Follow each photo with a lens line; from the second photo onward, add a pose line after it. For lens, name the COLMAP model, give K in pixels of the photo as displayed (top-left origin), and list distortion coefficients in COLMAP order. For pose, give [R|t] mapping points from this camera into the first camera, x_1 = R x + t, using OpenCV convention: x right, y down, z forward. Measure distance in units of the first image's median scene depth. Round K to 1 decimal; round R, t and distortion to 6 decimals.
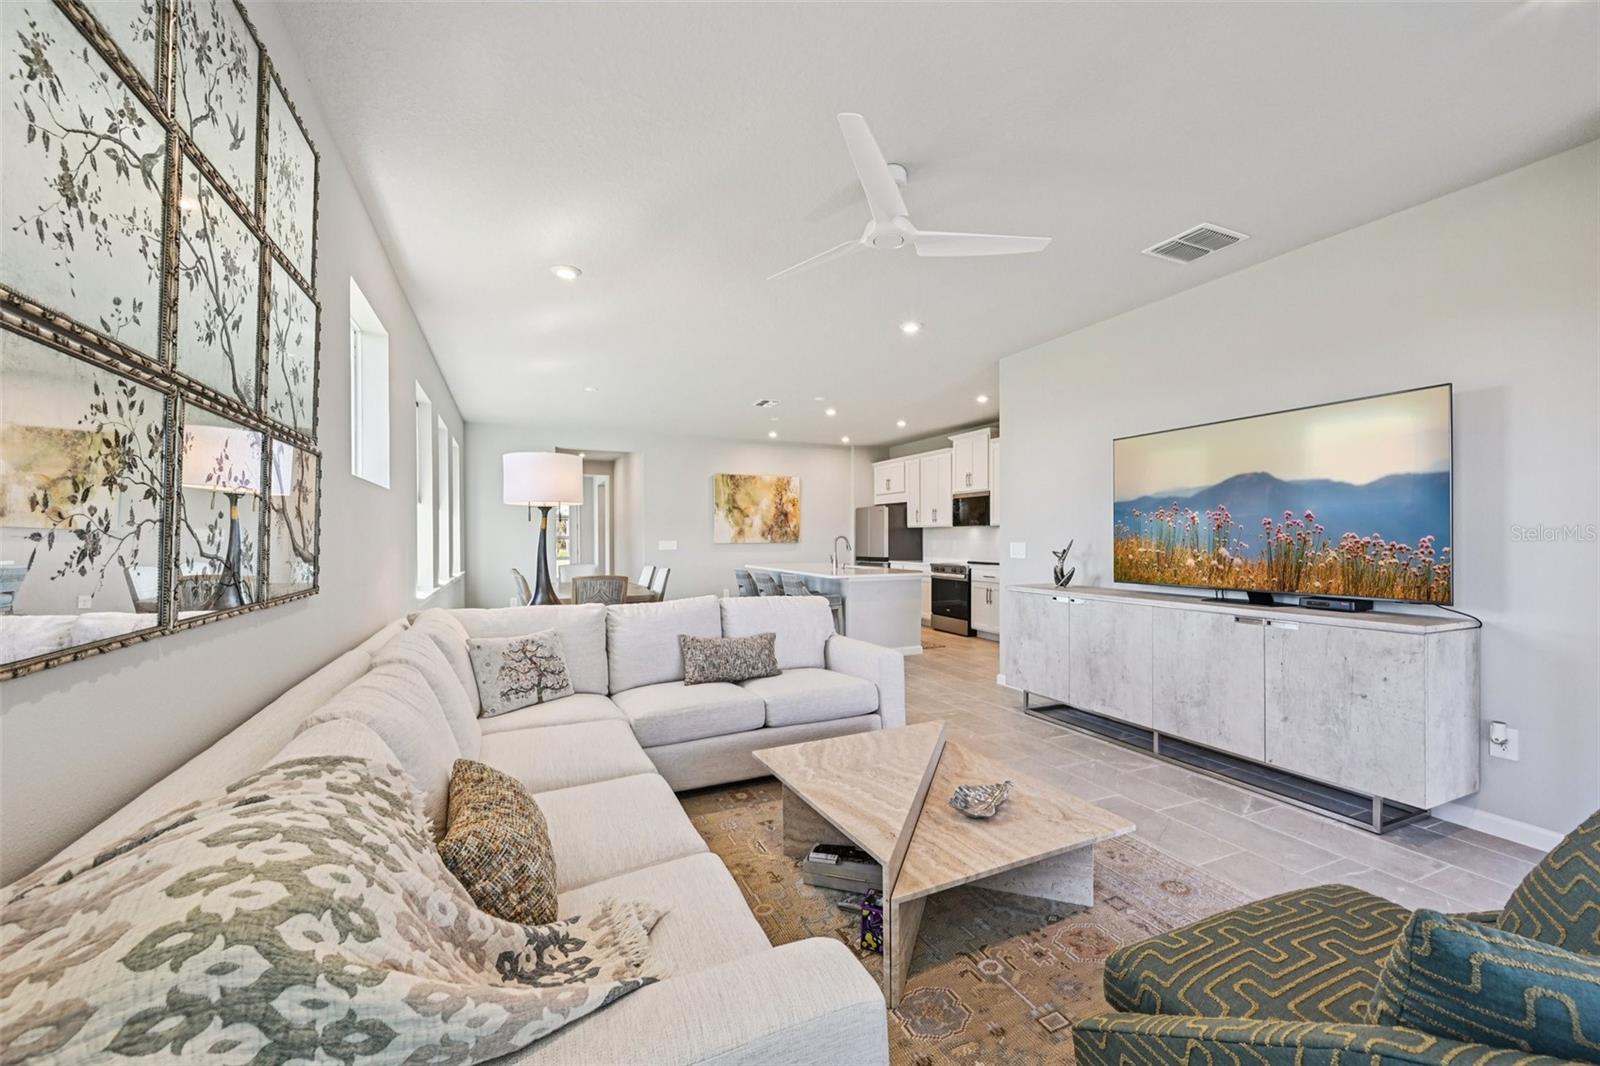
lens RADIAL K [[634.6, 0, 804.9], [0, 634.6, 534.5], [0, 0, 1]] dist [-0.001616, 0.001140]
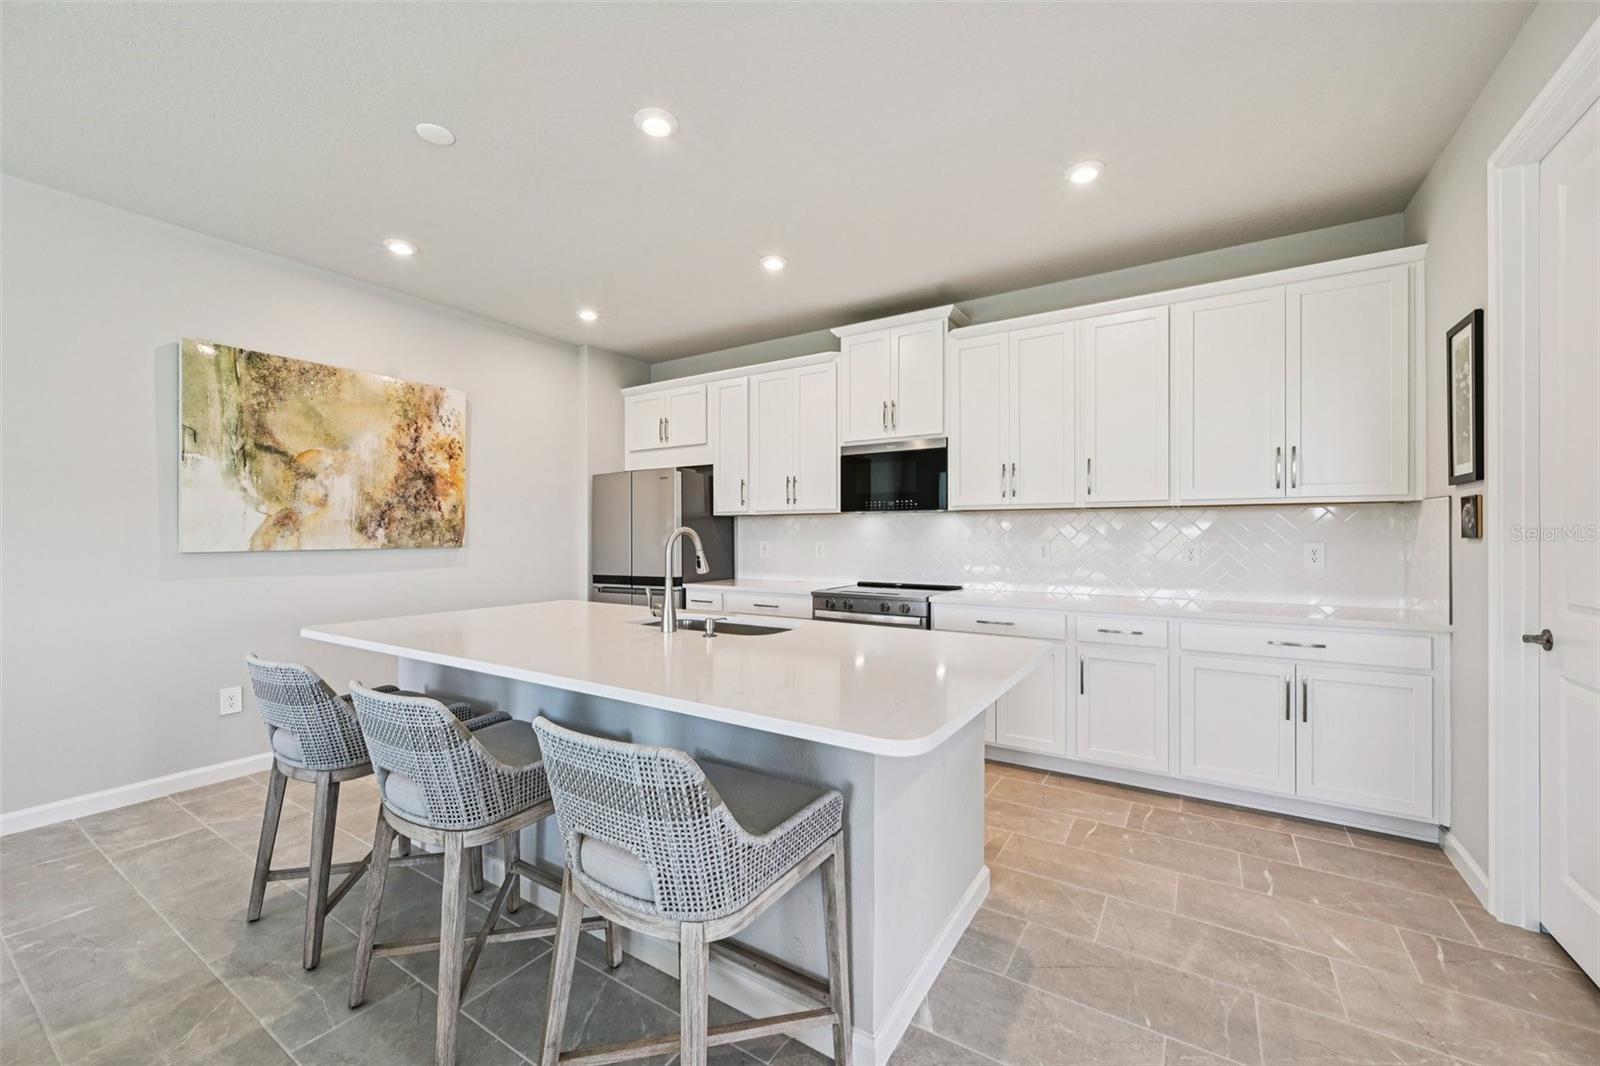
lens RADIAL K [[634.6, 0, 805.3], [0, 634.6, 529.7], [0, 0, 1]] dist [-0.001616, 0.001140]
pose [[0.837896, 0.005201, 0.545805, -0.051792], [-0.002423, 0.999980, -0.005809, 0.003207], [-0.545824, 0.003545, 0.837892, 0.550910]]
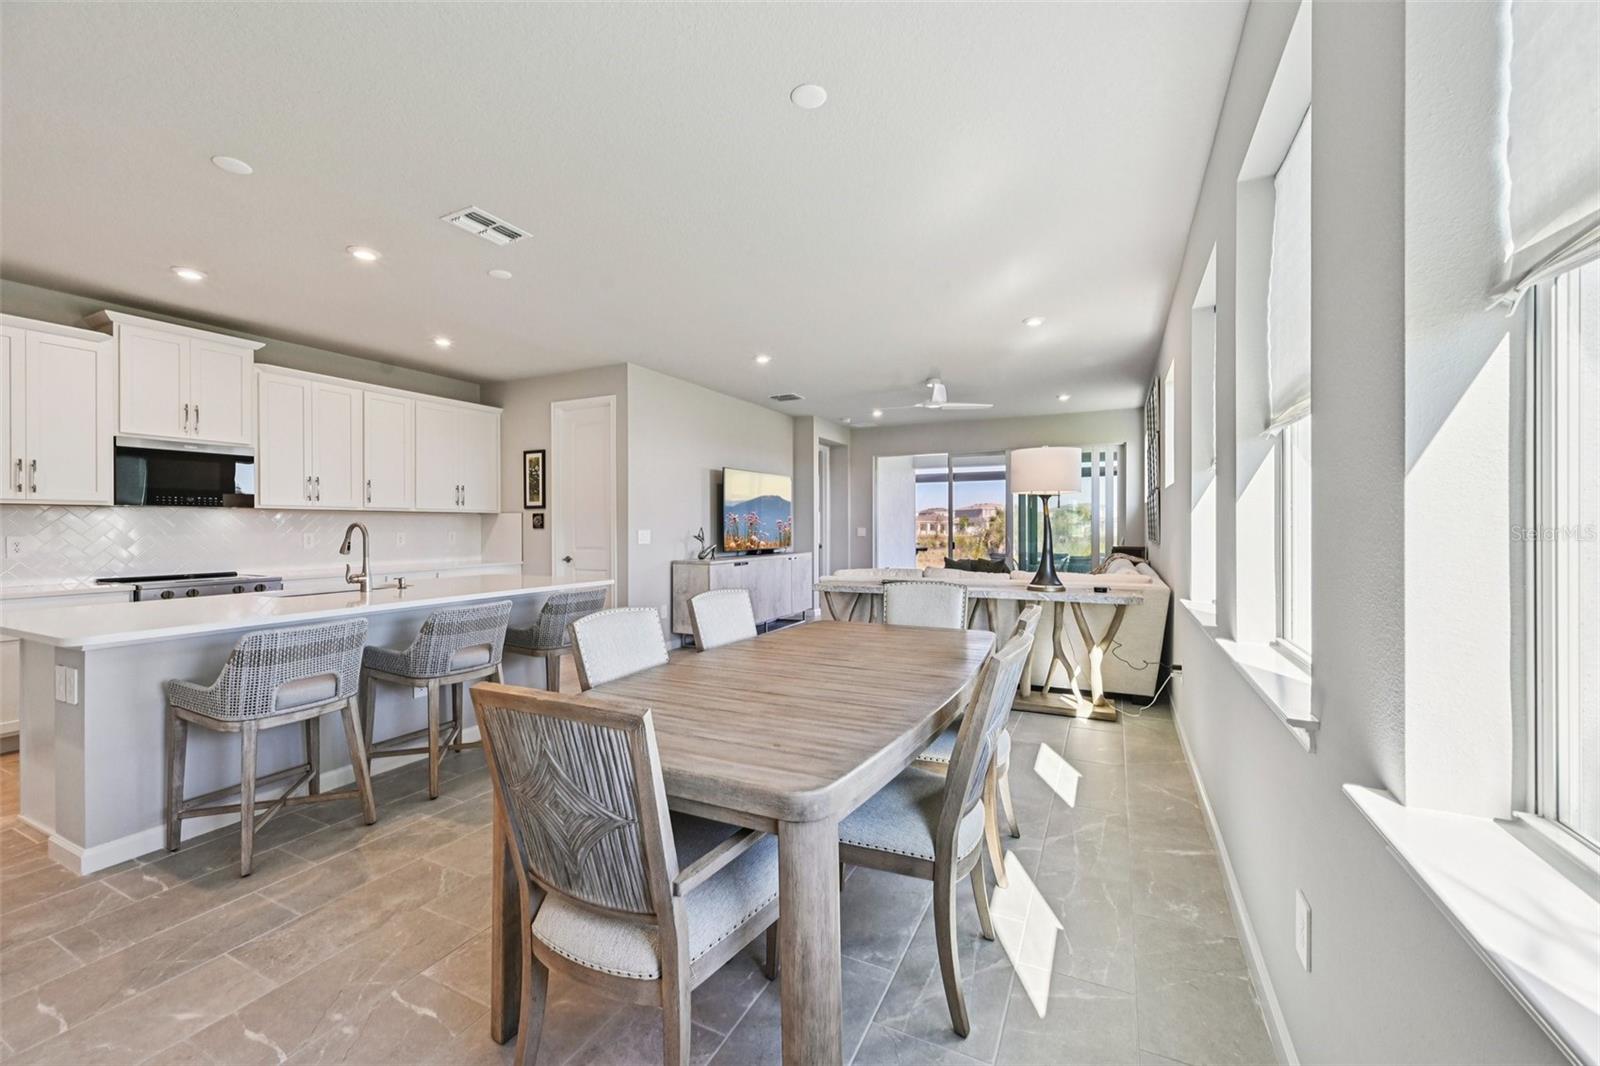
lens RADIAL K [[634.6, 0, 797.0], [0, 634.6, 527.9], [0, 0, 1]] dist [-0.001616, 0.001140]
pose [[-0.629474, 0.002696, 0.777017, -0.402533], [0.002418, 0.999996, -0.001511, 0.005531], [-0.777018, 0.000927, -0.629478, 0.820580]]
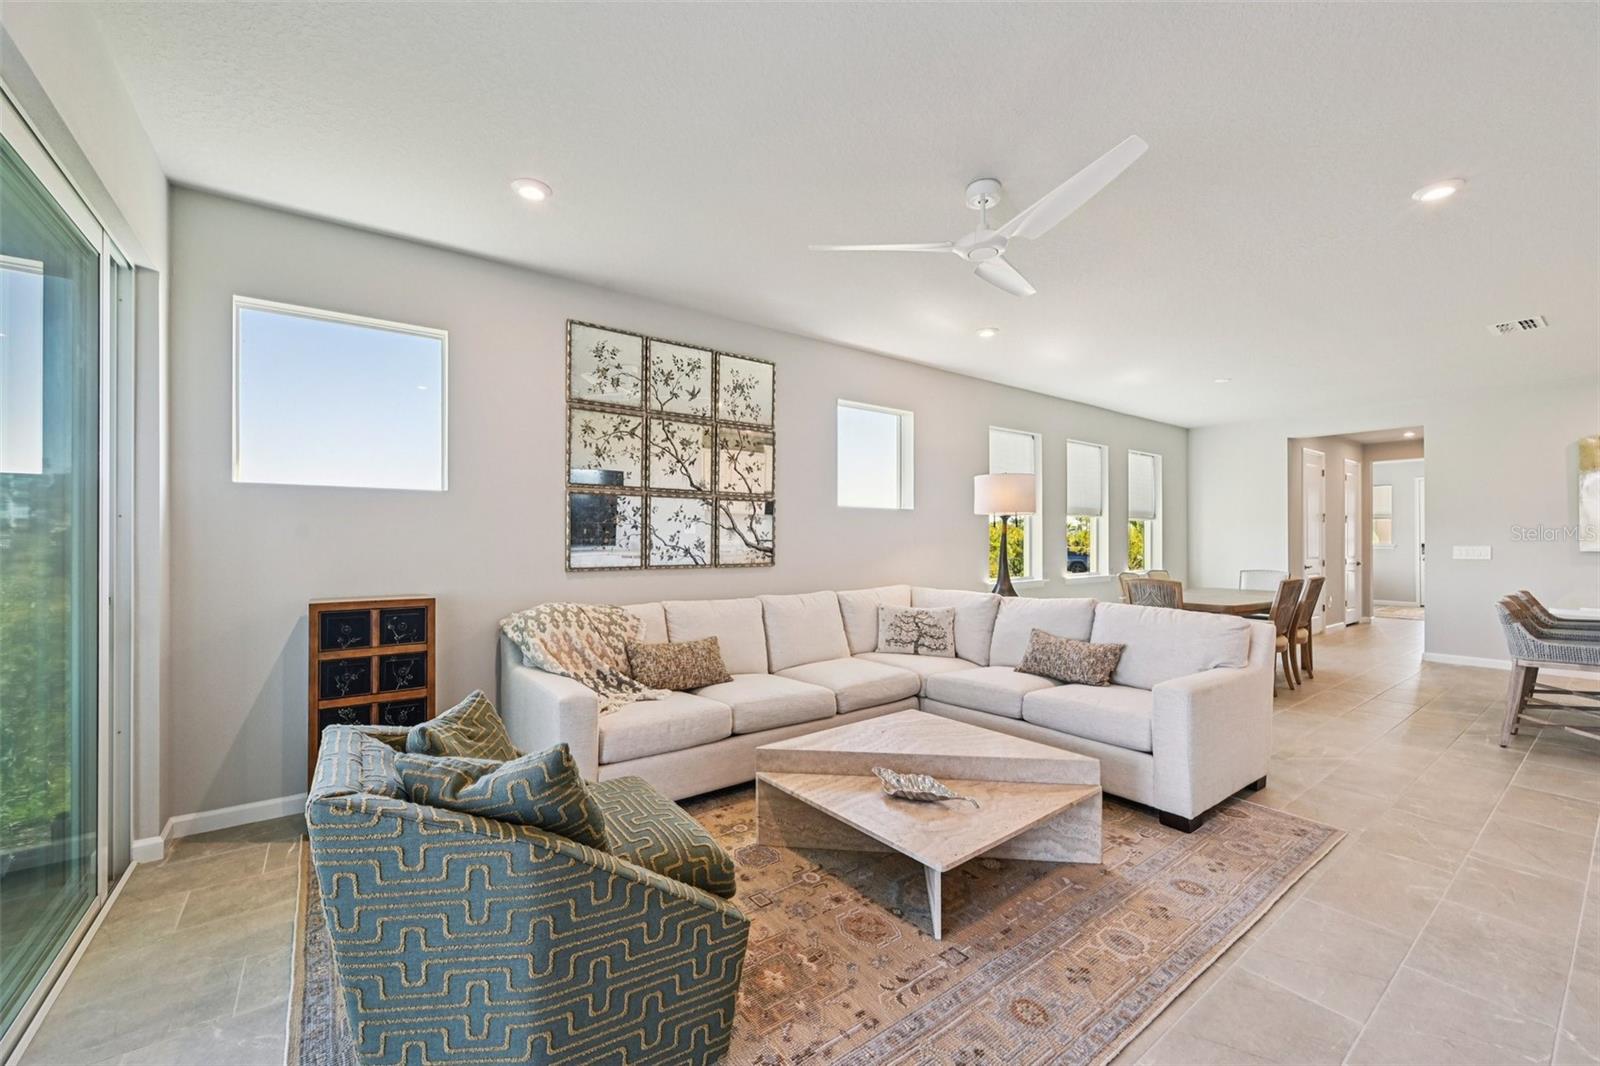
lens RADIAL K [[634.6, 0, 801.1], [0, 634.6, 537.4], [0, 0, 1]] dist [-0.001616, 0.001140]
pose [[0.211024, -0.000348, -0.977481, 0.294683], [0.000795, 1.000000, -0.000185, -0.000613], [0.977481, -0.000738, 0.211024, 0.135974]]
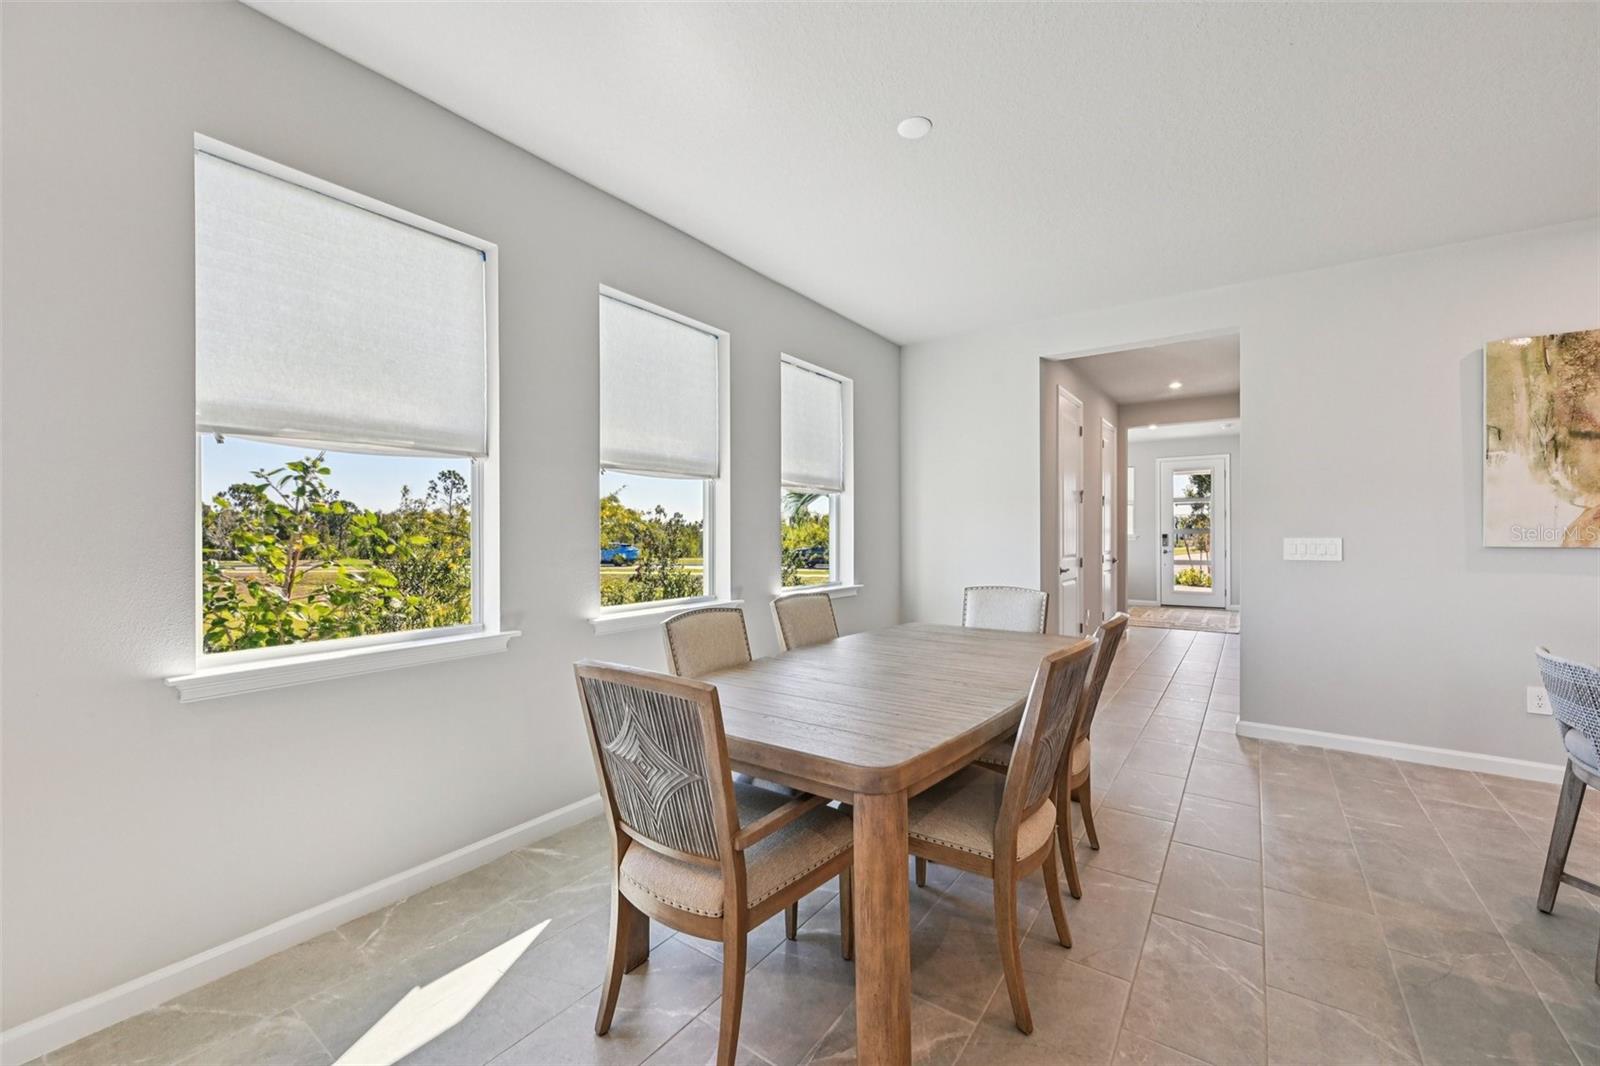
lens RADIAL K [[634.6, 0, 801.7], [0, 634.6, 538.3], [0, 0, 1]] dist [-0.001616, 0.001140]
pose [[0.502731, 0.010152, -0.864384, -0.031856], [0.002743, 0.999907, 0.013339, 0.003539], [0.864439, -0.009077, 0.502656, 0.506323]]
